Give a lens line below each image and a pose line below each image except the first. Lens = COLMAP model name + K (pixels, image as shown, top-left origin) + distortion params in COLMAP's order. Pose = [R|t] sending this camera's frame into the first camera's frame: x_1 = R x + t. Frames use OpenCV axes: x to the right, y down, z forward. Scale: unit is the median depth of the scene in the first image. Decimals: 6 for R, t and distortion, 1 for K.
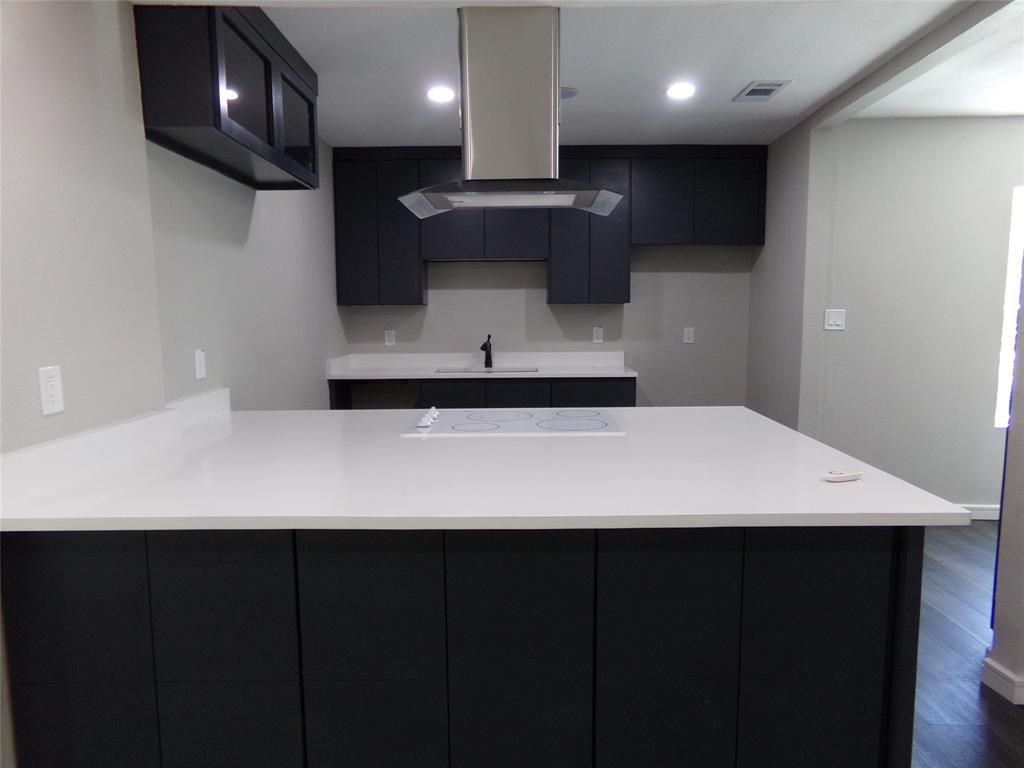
lens RADIAL K [[681.0, 0, 515.8], [0, 681.0, 381.6], [0, 0, 1]] dist [-0.002430, 0.005110]
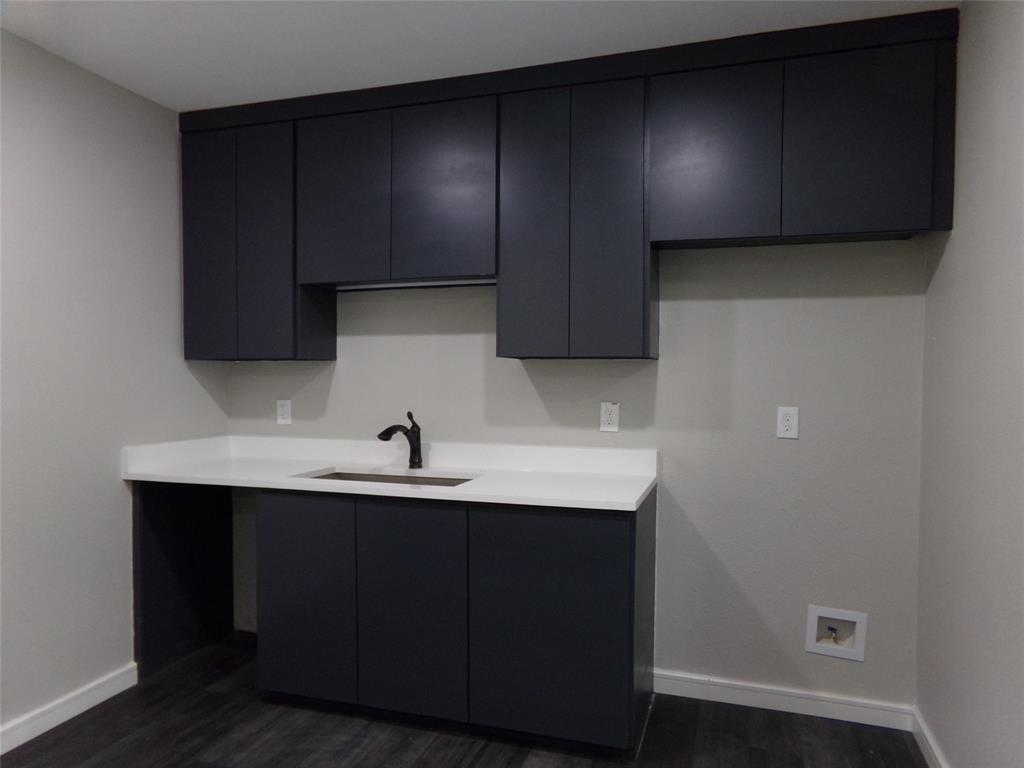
lens RADIAL K [[681.0, 0, 508.9], [0, 681.0, 393.4], [0, 0, 1]] dist [-0.002430, 0.005110]
pose [[0.953500, 0.018748, -0.300809, 0.207250], [-0.043057, 0.996299, -0.074388, -0.043589], [0.298301, 0.083881, 0.950779, 0.459065]]
